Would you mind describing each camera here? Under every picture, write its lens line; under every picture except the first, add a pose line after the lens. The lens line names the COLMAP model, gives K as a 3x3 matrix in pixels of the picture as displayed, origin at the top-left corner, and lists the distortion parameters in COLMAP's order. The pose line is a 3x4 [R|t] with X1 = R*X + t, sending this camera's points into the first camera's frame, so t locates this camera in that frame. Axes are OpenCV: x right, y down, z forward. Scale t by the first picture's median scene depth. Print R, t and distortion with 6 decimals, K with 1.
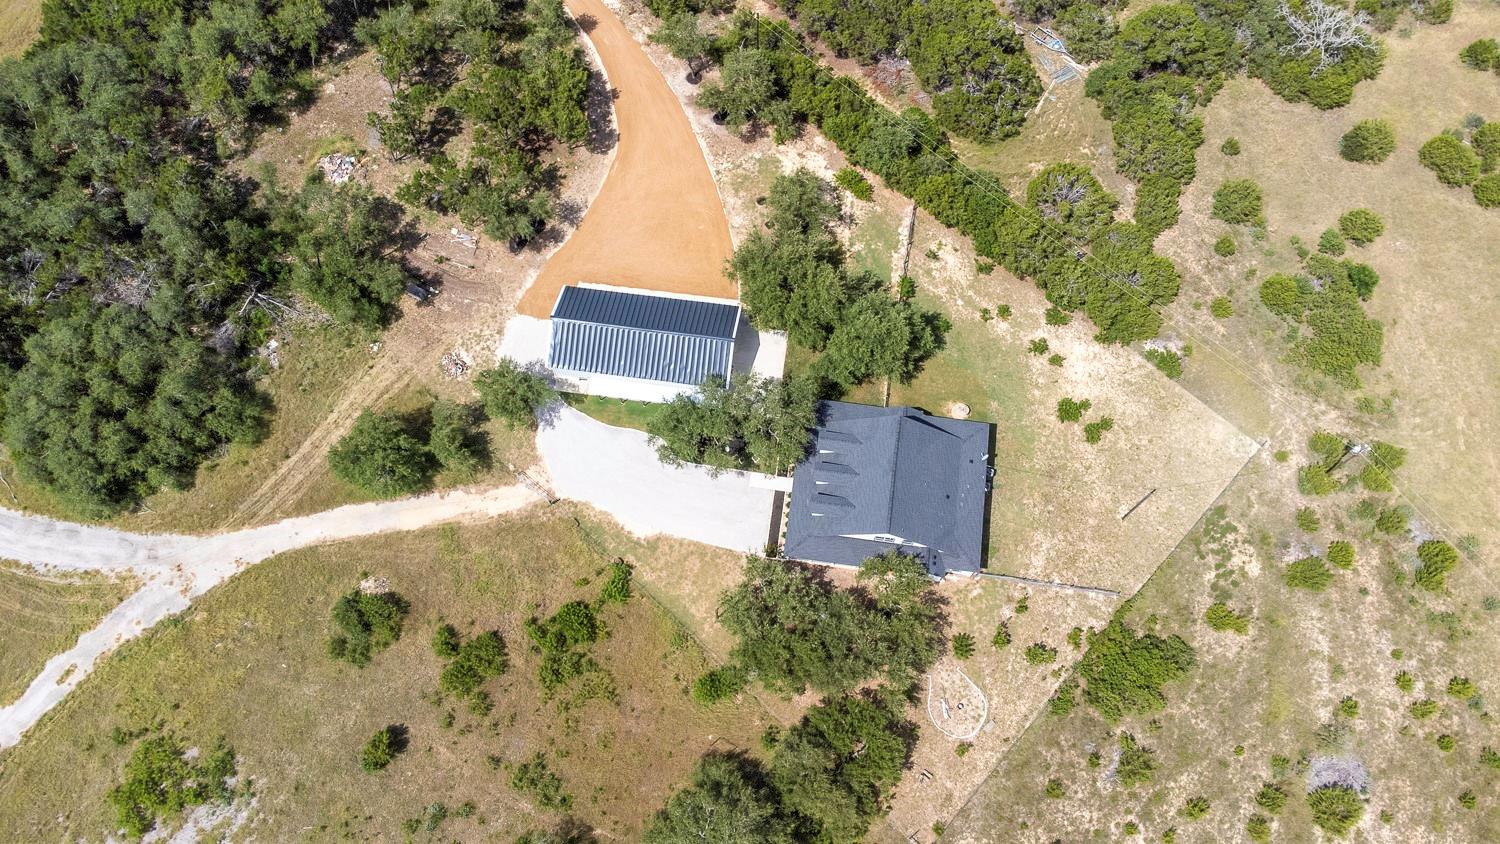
lens RADIAL K [[1114.0, 0, 750.0], [0, 1114.0, 422.0], [0, 0, 1]] dist [0.040674, 0.003443]
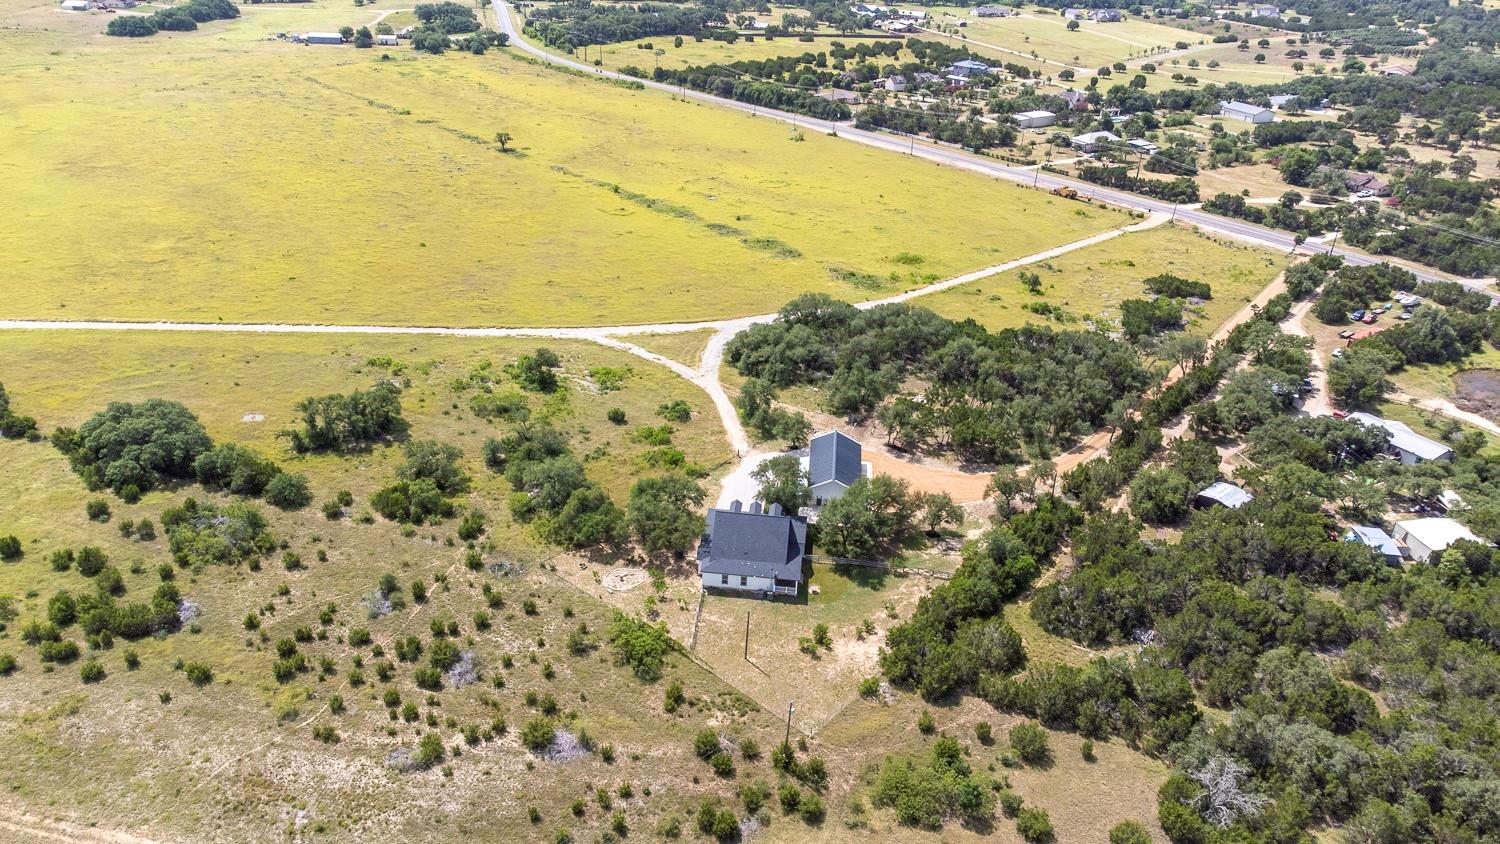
lens RADIAL K [[1114.0, 0, 750.0], [0, 1114.0, 422.0], [0, 0, 1]] dist [0.040674, 0.003443]
pose [[0.045467, 0.453734, -0.889976, 1.430222], [-0.949939, 0.295308, 0.102026, -0.149291], [0.309110, 0.840784, 0.444447, 0.116797]]
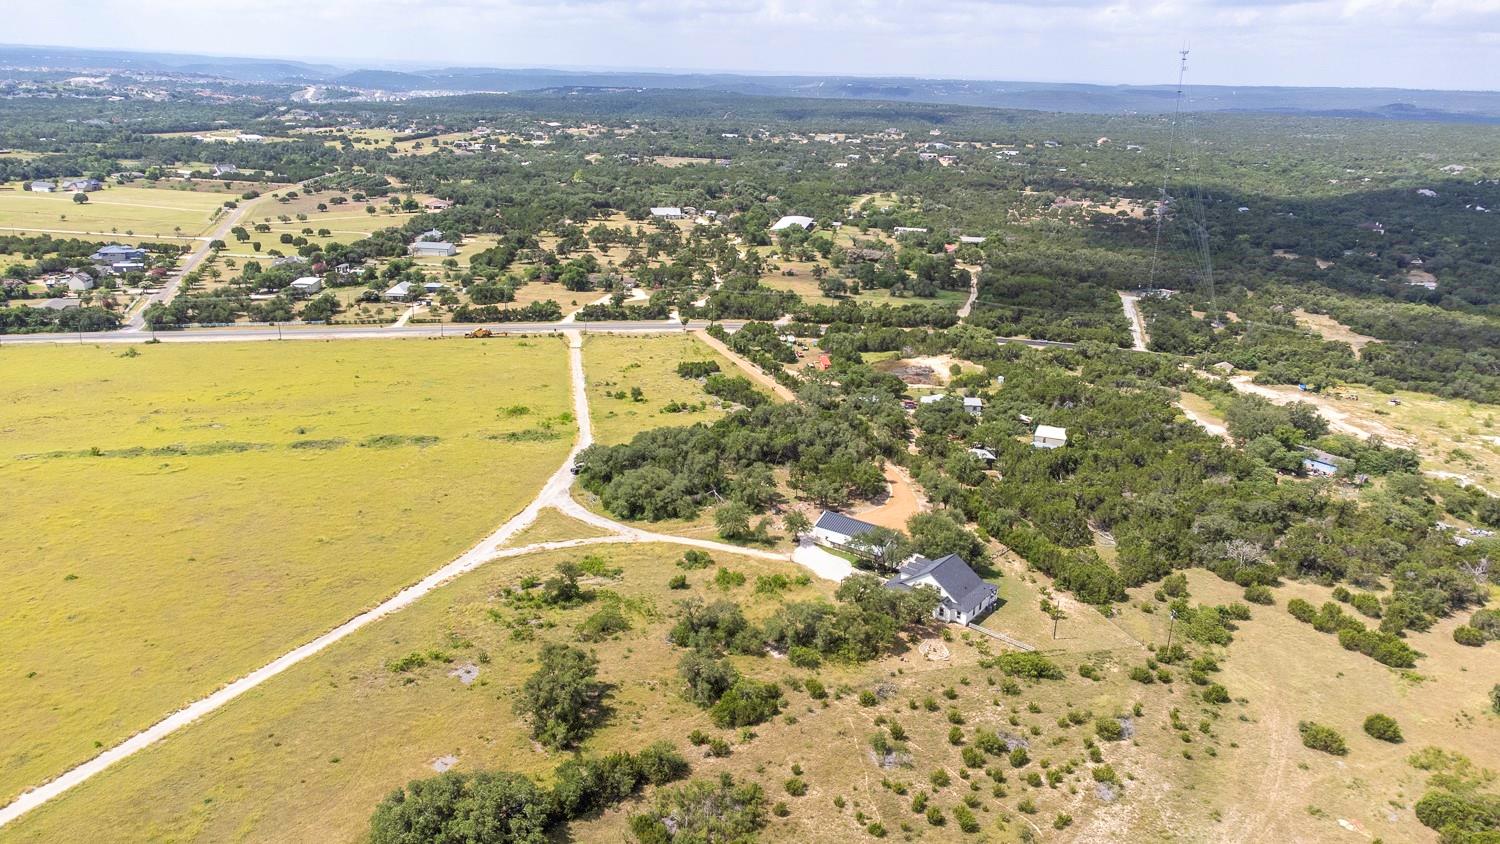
lens RADIAL K [[1114.0, 0, 750.0], [0, 1114.0, 422.0], [0, 0, 1]] dist [0.040674, 0.003443]
pose [[0.879093, 0.170837, -0.444983, 0.655271], [-0.456299, 0.571499, -0.682041, 1.395713], [0.137789, 0.802623, 0.580354, -0.477003]]
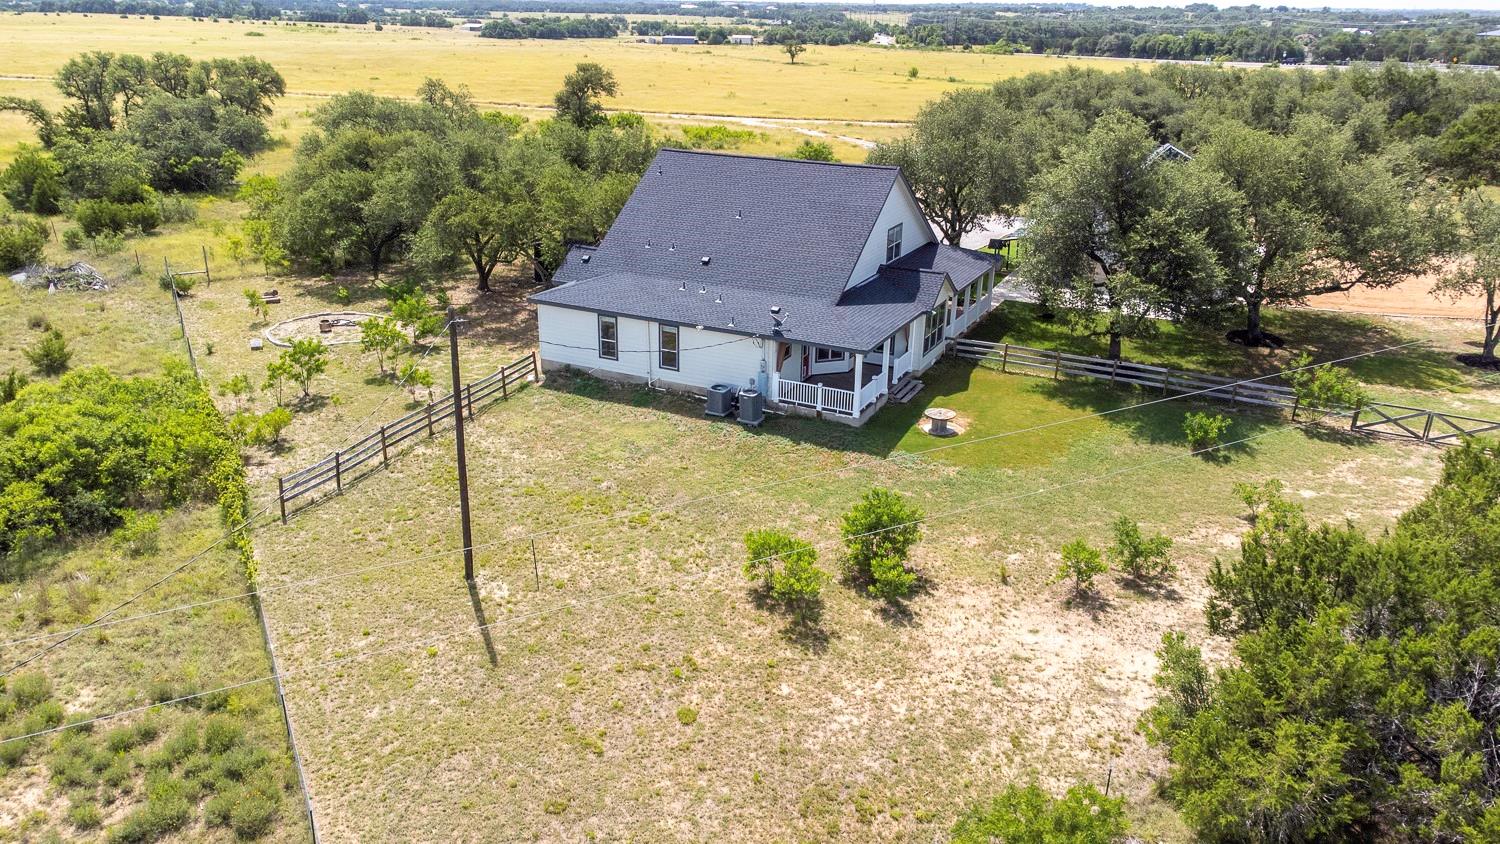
lens RADIAL K [[1114.0, 0, 750.0], [0, 1114.0, 422.0], [0, 0, 1]] dist [0.040674, 0.003443]
pose [[-0.320811, 0.328317, -0.888419, 0.547115], [-0.890384, 0.215290, 0.401082, -0.103834], [0.322950, 0.919705, 0.223260, 0.901777]]
